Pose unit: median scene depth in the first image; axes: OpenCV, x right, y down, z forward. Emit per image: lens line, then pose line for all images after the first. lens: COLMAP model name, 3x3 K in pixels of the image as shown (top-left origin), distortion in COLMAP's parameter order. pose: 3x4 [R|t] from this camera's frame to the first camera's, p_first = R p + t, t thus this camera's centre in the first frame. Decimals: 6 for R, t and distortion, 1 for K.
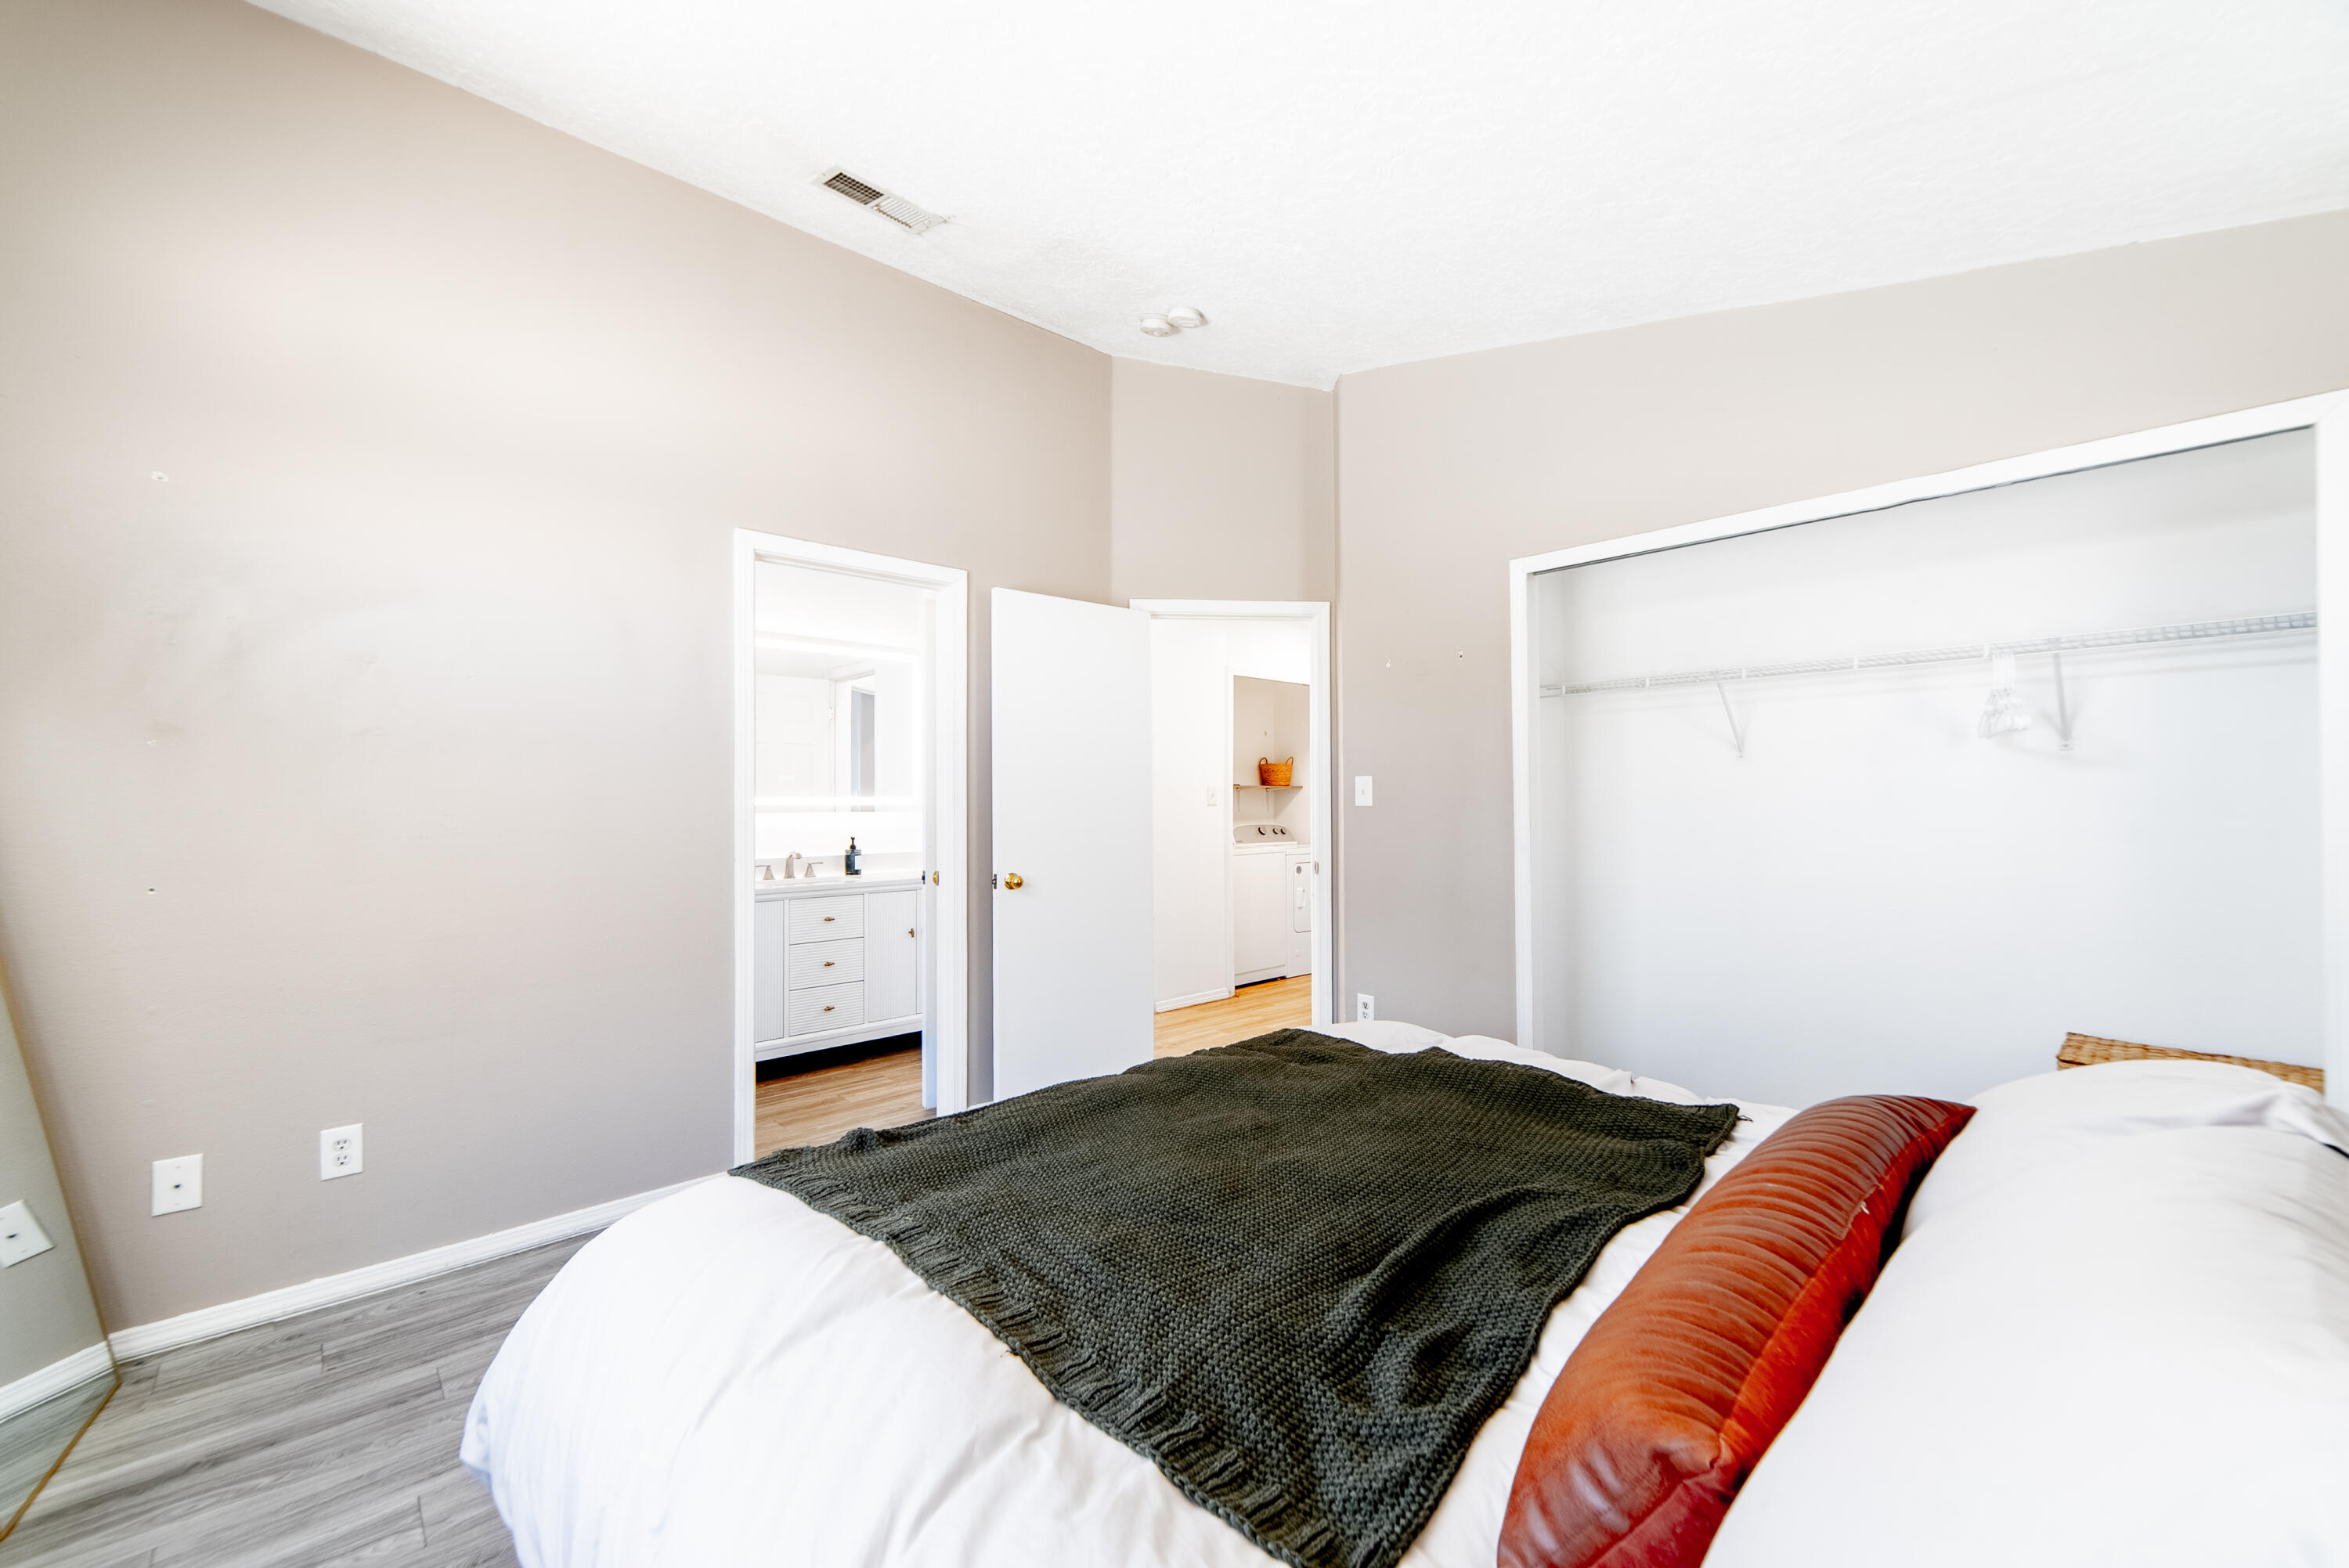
lens RADIAL K [[952.5, 0, 1193.4], [0, 952.5, 797.0], [0, 0, 1]] dist [0.001703, 0.000008]
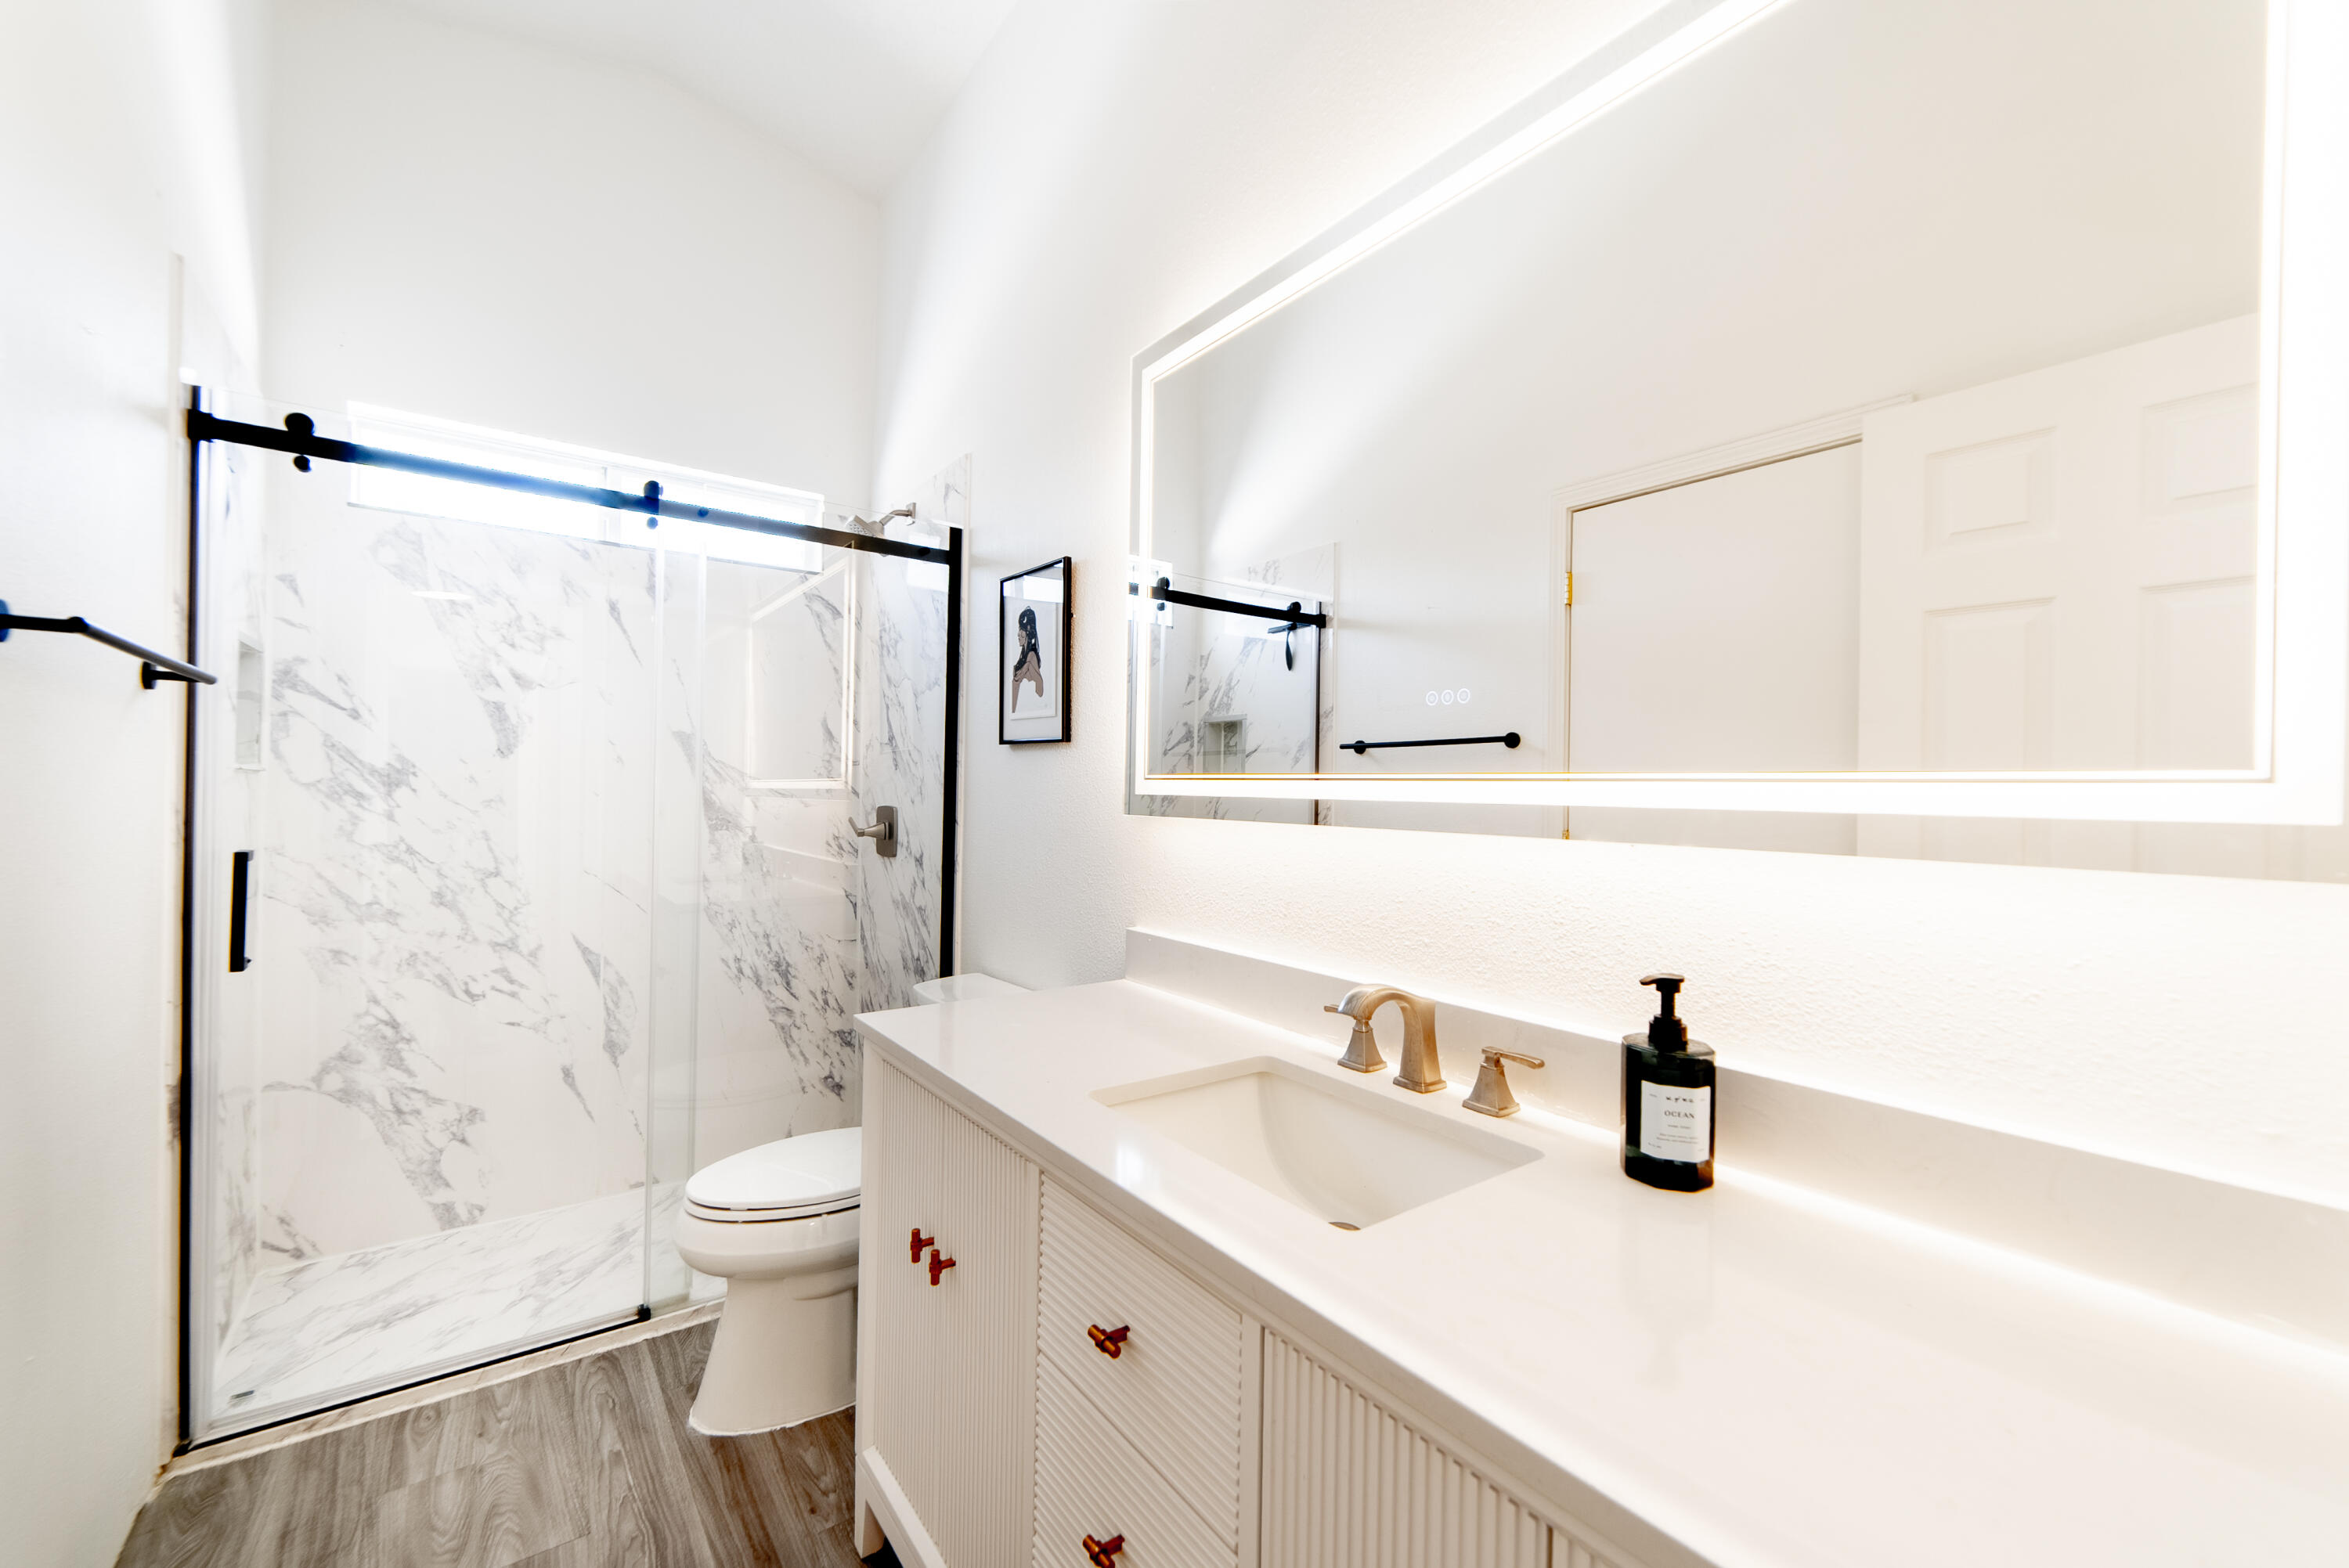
lens RADIAL K [[920.6, 0, 1161.4], [0, 920.6, 797.4], [0, 0, 1]] dist [0.009489, -0.002092]
pose [[-0.122041, 0.003079, -0.992520, -0.162720], [-0.017336, 0.999836, 0.005234, 0.006828], [0.992374, 0.017846, -0.121967, 0.922994]]
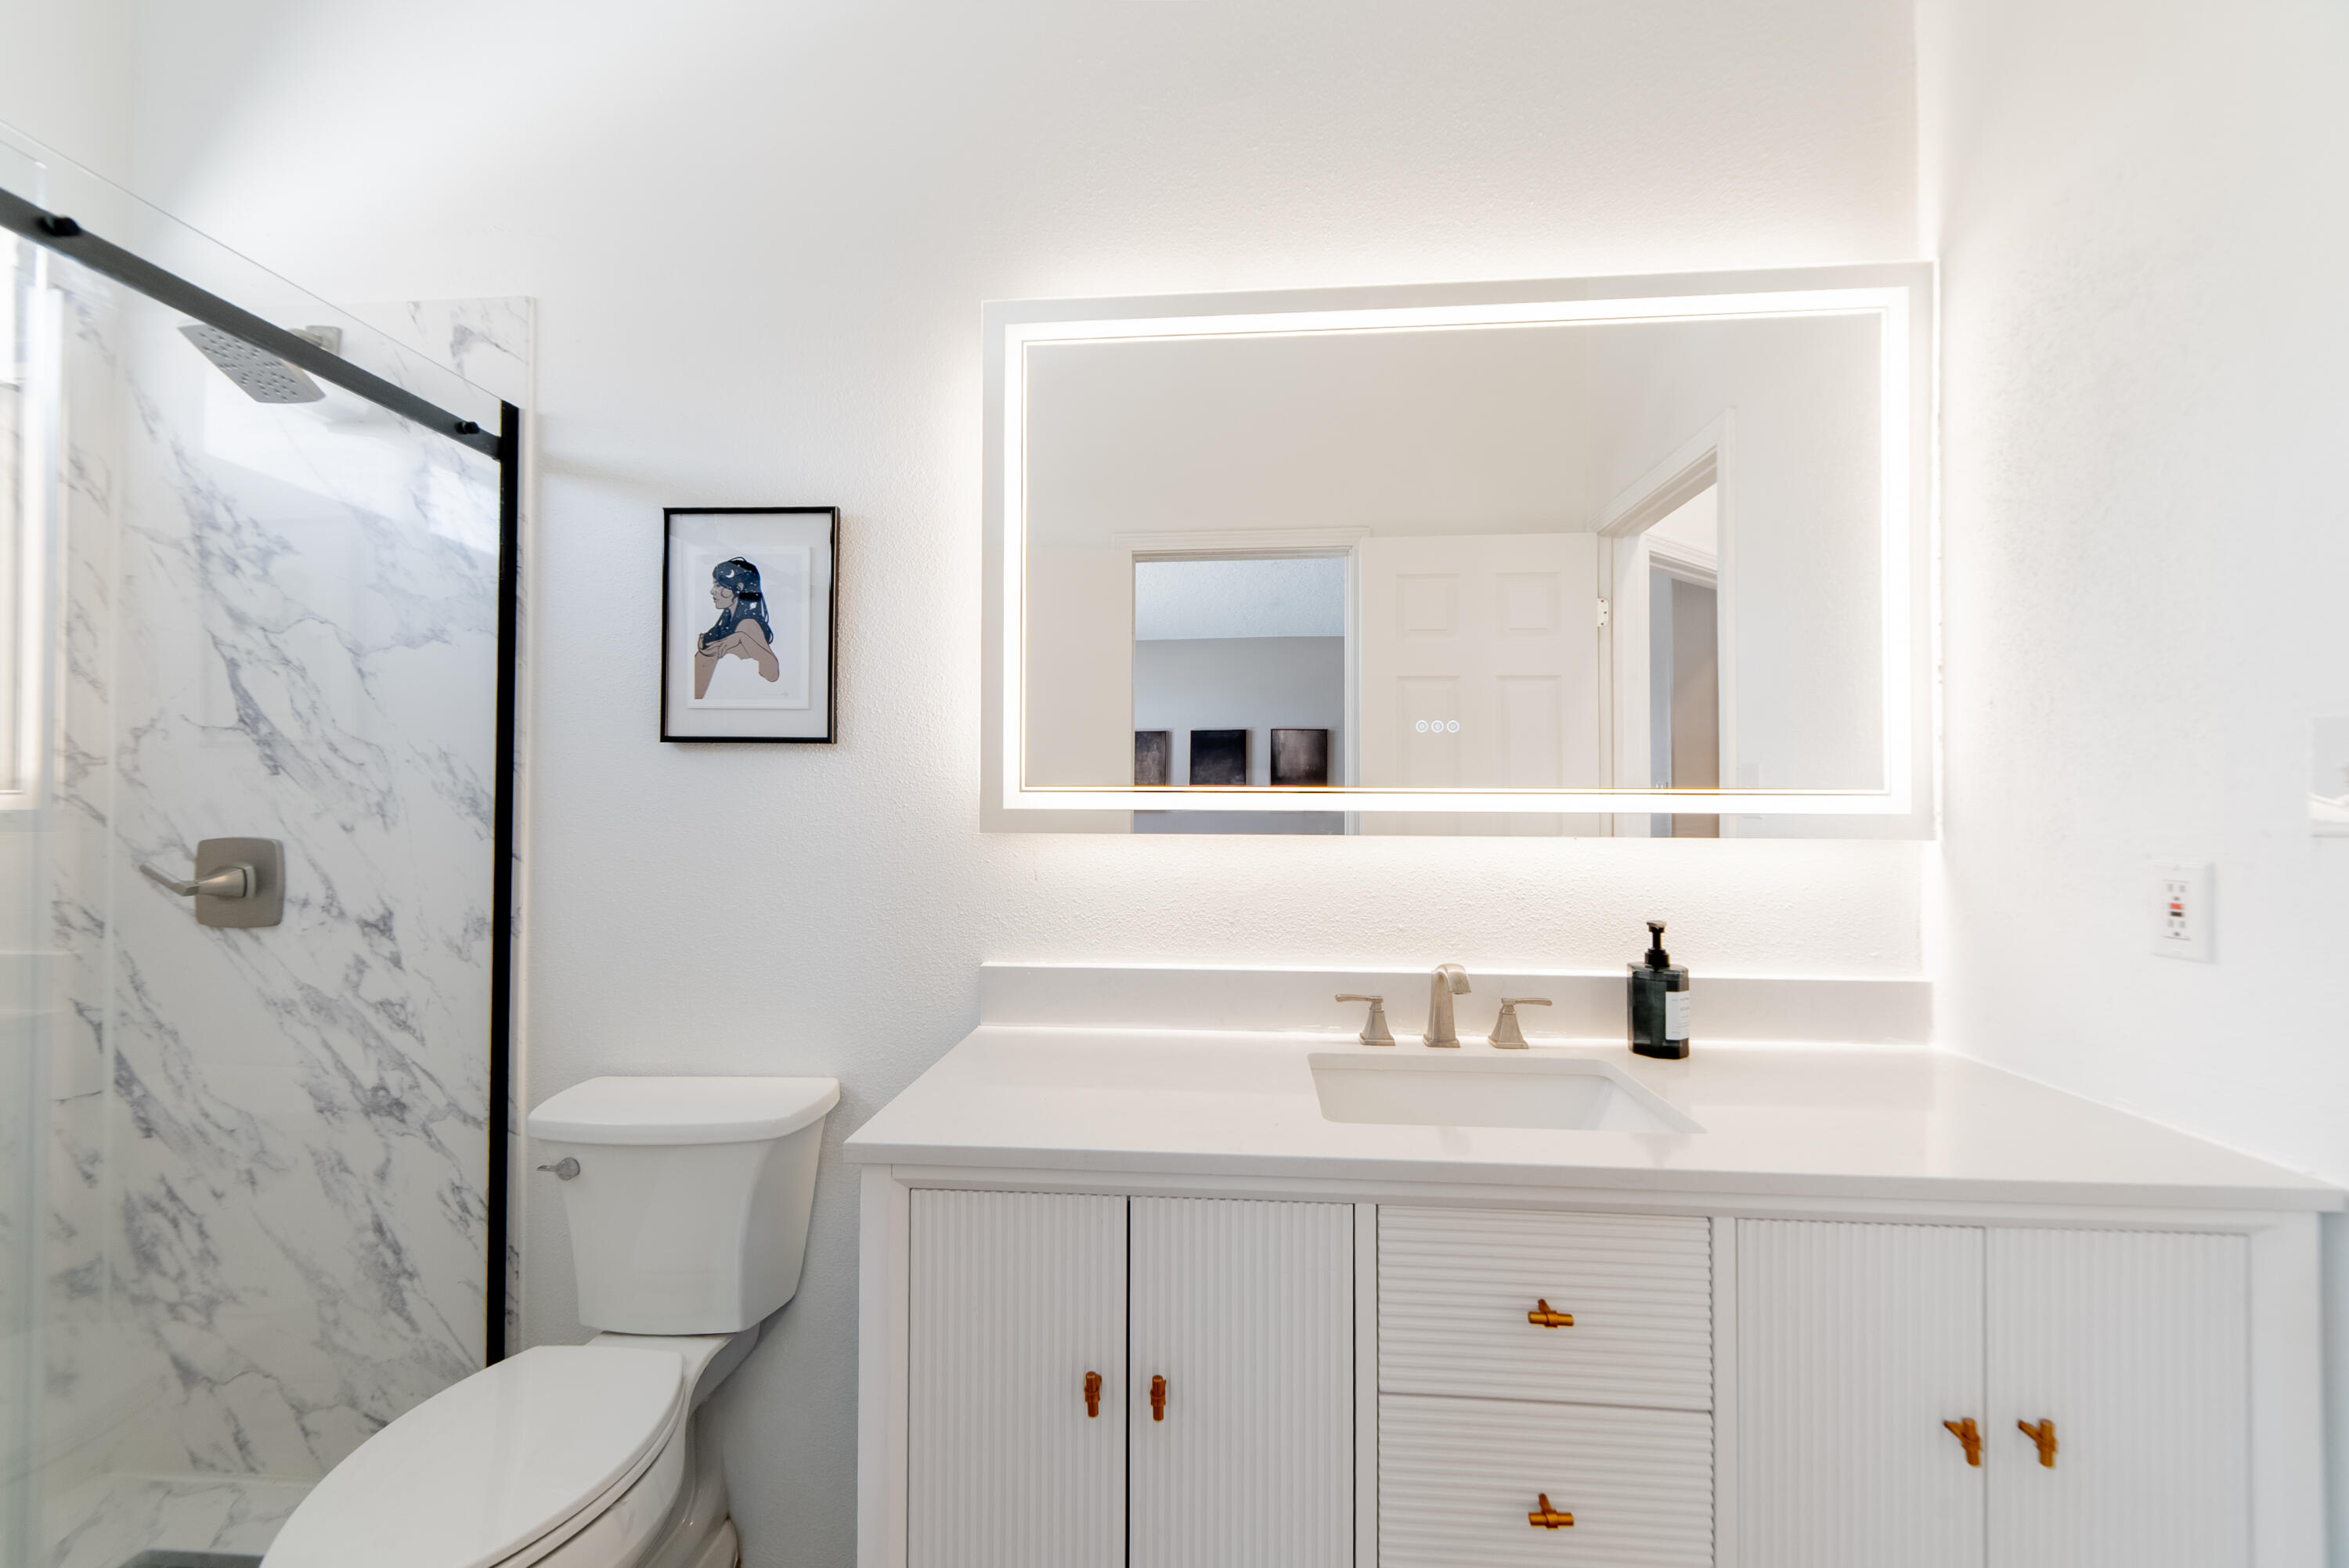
lens RADIAL K [[920.6, 0, 1161.4], [0, 920.6, 797.4], [0, 0, 1]] dist [0.009489, -0.002092]
pose [[0.673012, -0.004767, -0.739616, -0.250844], [-0.001335, 0.999970, -0.007660, 0.005917], [0.739630, 0.006142, 0.672985, 0.698735]]
